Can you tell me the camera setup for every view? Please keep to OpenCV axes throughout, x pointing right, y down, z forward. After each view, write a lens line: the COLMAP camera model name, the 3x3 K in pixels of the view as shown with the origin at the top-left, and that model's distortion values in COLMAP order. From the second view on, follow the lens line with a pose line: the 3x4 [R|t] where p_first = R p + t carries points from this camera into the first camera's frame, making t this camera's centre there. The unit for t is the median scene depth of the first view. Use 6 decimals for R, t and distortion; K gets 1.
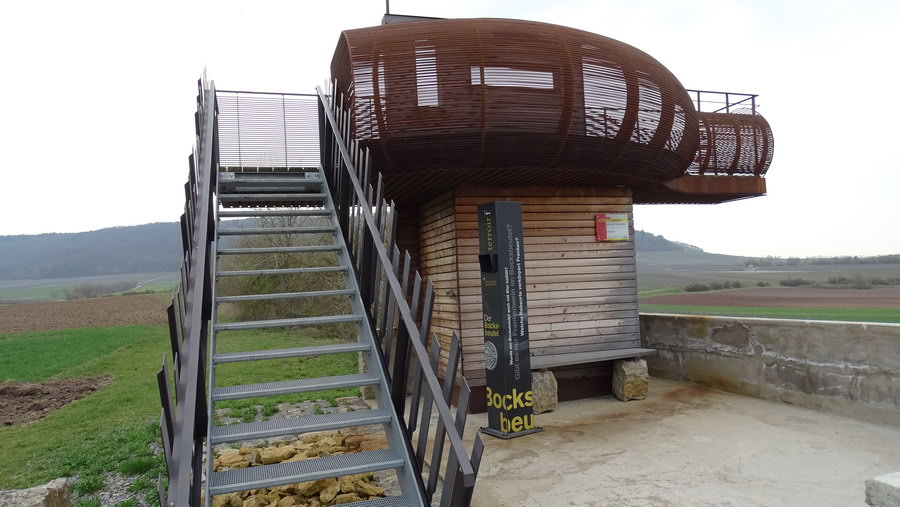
lens RADIAL K [[633.6, 0, 450.4], [0, 633.6, 253.7], [0, 0, 1]] dist [-0.014673, -0.004460]
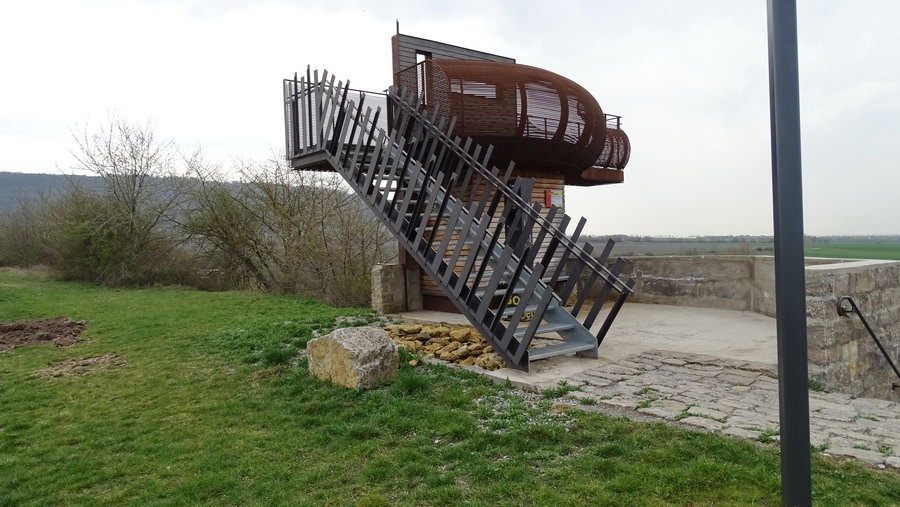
lens RADIAL K [[633.6, 0, 449.6], [0, 633.6, 253.4], [0, 0, 1]] dist [-0.014673, -0.004460]
pose [[0.940031, 0.019329, 0.340541, -0.517403], [-0.034187, 0.998705, 0.037686, 0.043534], [-0.339371, -0.047068, 0.939474, -0.386666]]
